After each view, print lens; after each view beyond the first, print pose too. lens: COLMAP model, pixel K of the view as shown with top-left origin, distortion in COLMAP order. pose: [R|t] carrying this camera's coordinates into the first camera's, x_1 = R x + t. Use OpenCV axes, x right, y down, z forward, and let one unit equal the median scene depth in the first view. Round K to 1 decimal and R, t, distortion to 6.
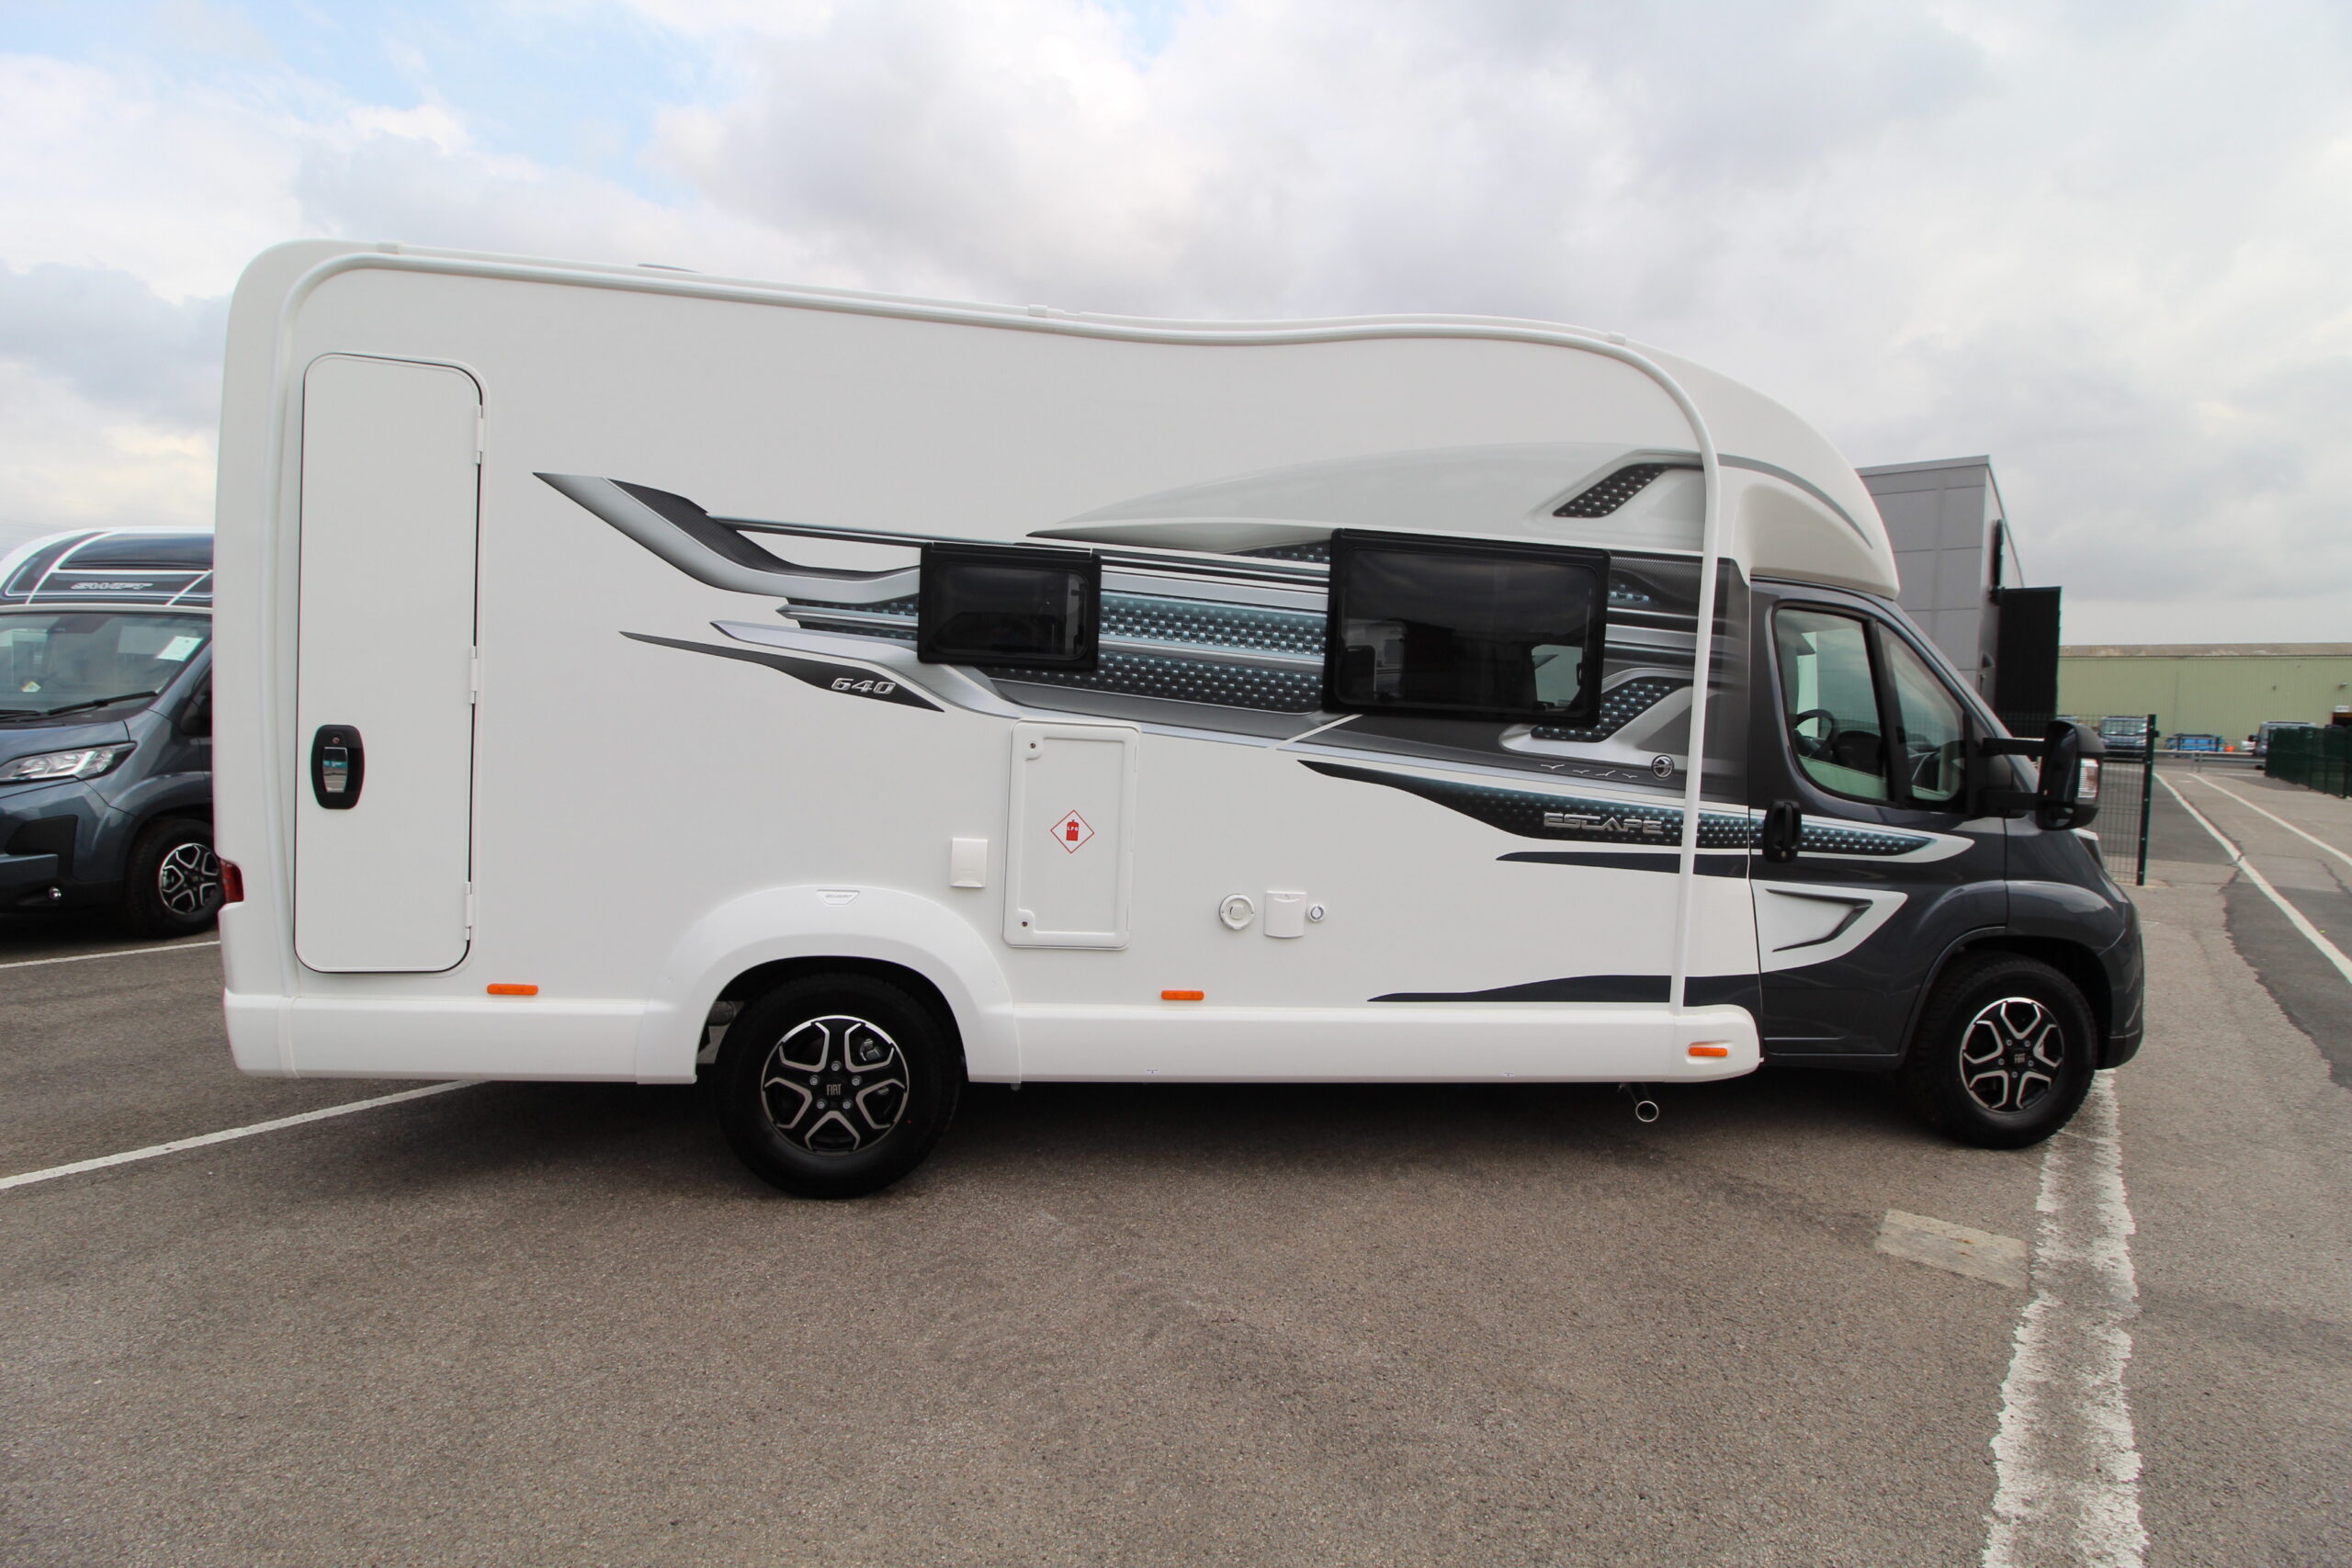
lens RADIAL K [[1096.7, 0, 1183.9], [0, 1096.7, 777.0], [0, 0, 1]] dist [-0.001095, -0.013190]
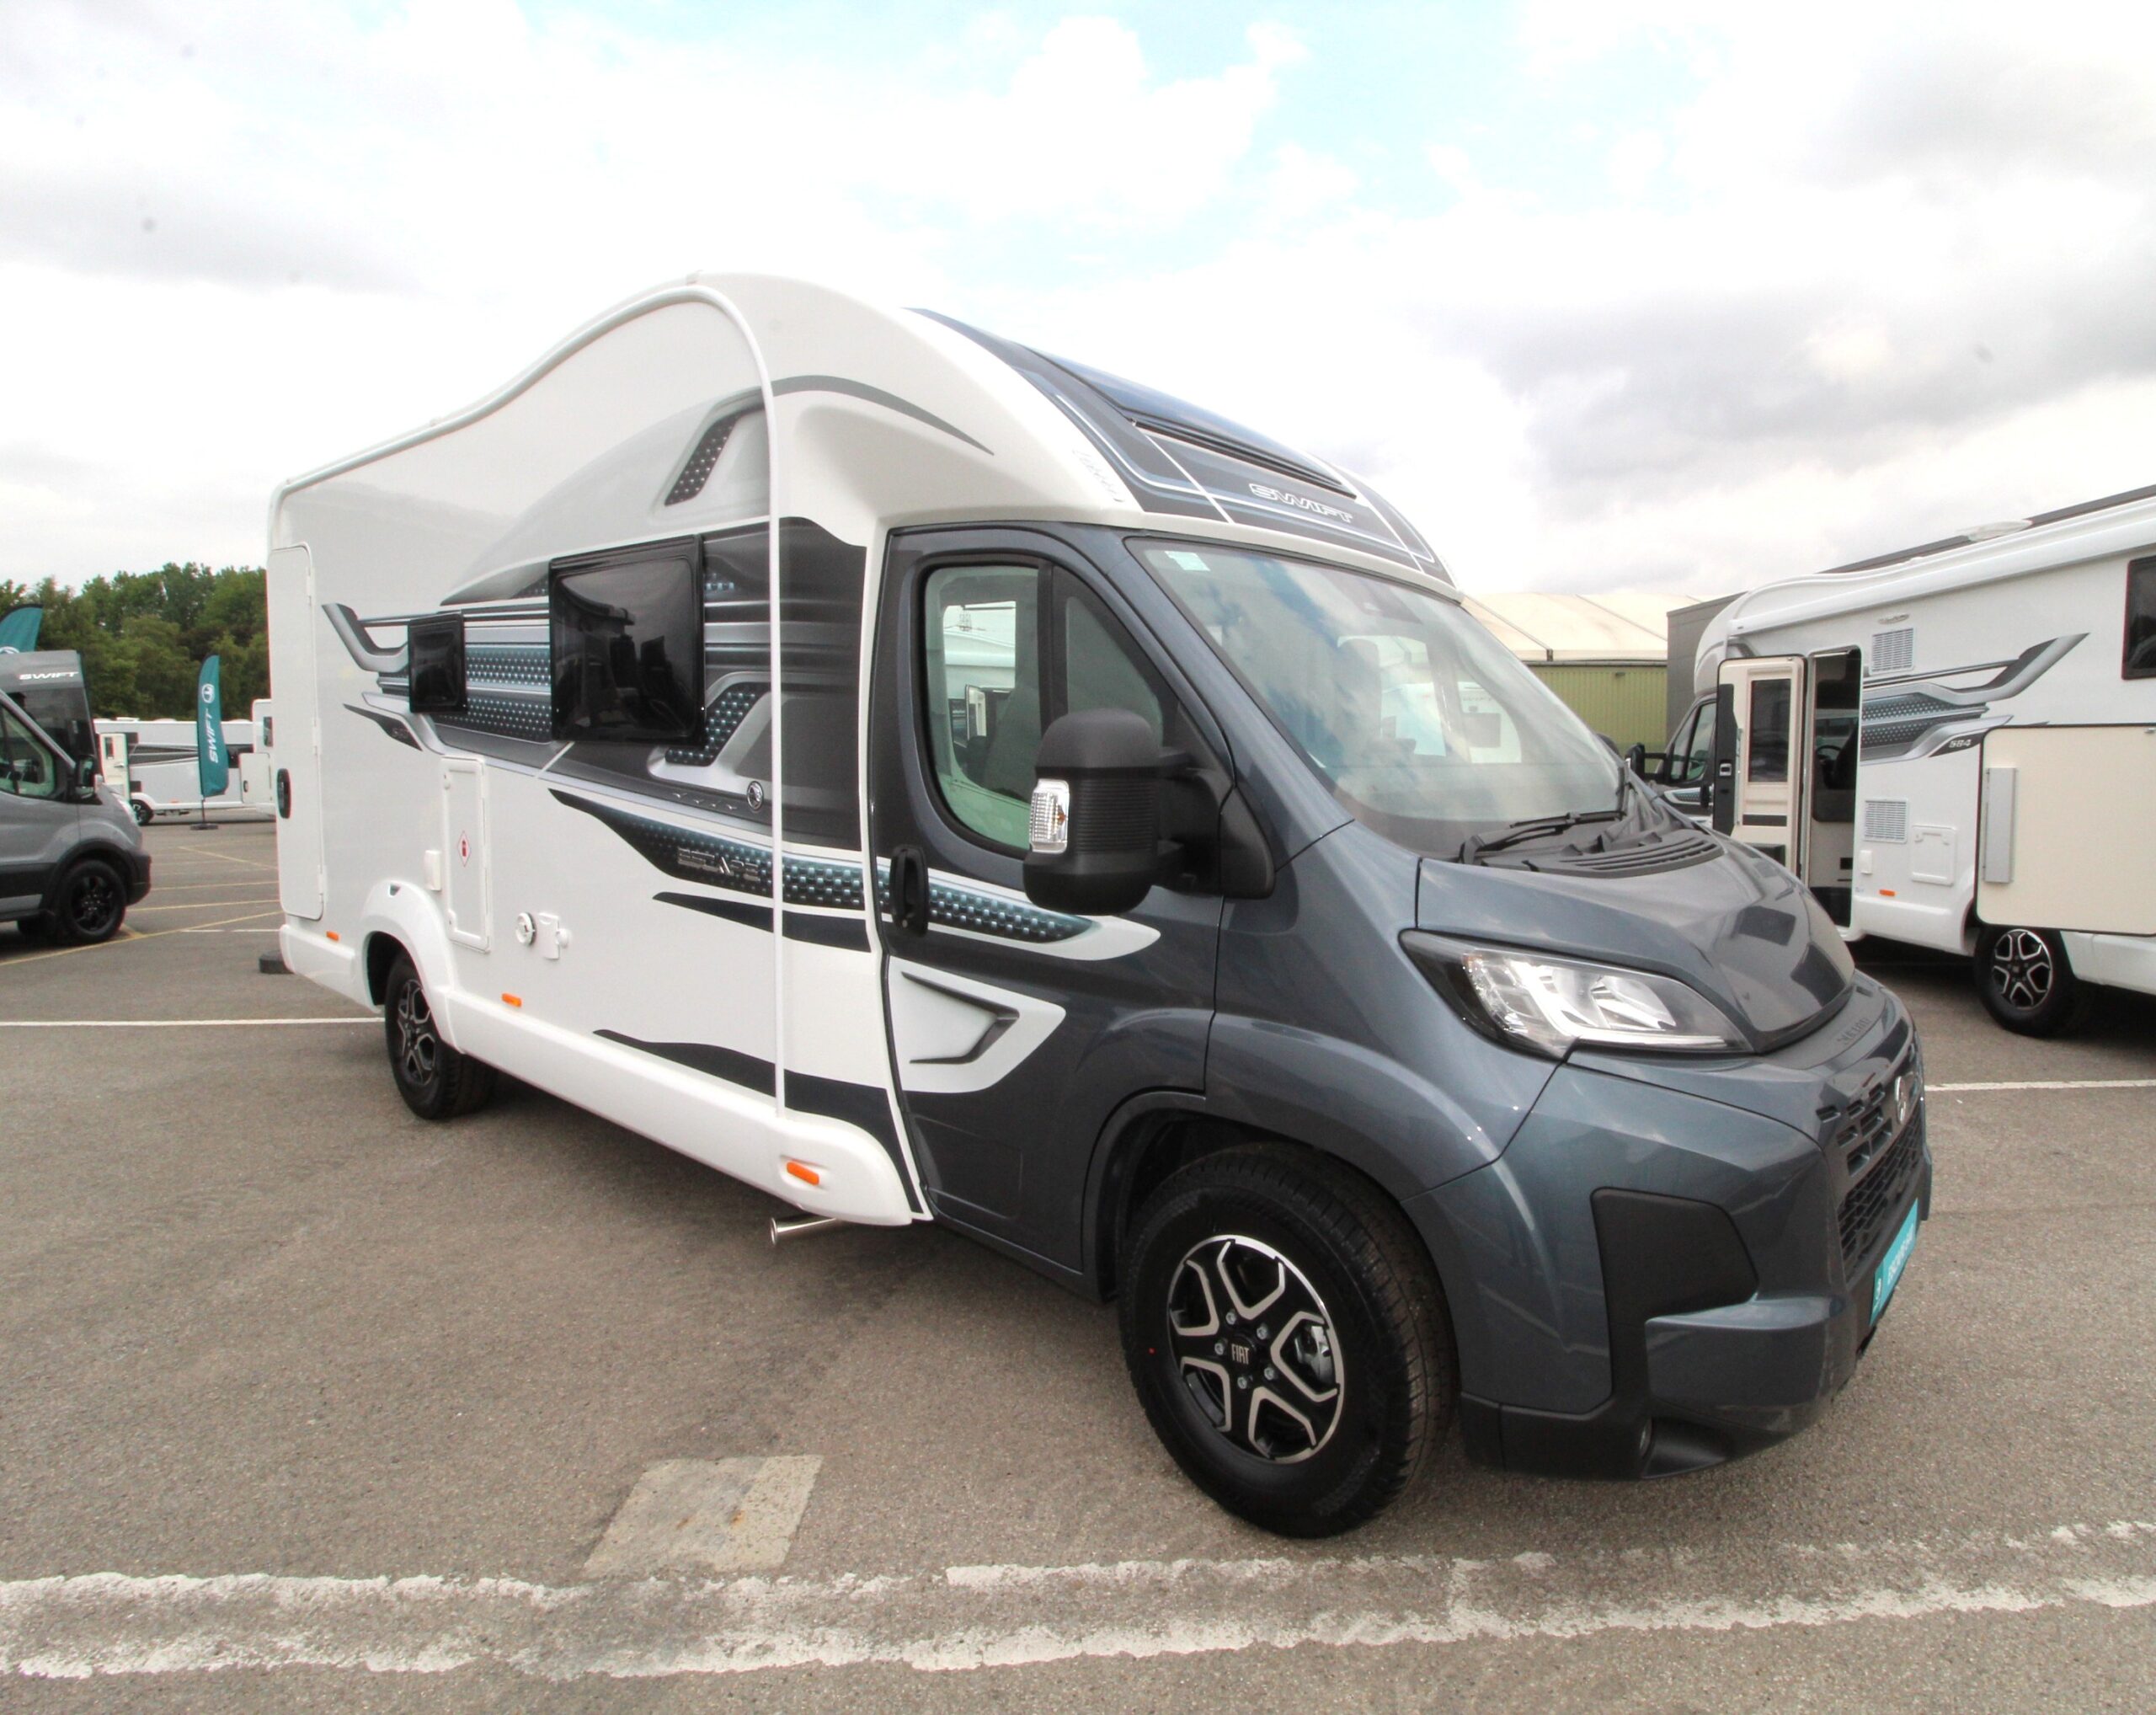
lens RADIAL K [[1196.0, 0, 1199.2], [0, 1196.0, 851.9], [0, 0, 1]] dist [-0.000183, -0.012687]
pose [[0.678985, 0.033047, -0.733408, 1.308287], [-0.030263, 0.999397, 0.017016, 0.006798], [0.733529, 0.010641, 0.679575, 0.659569]]
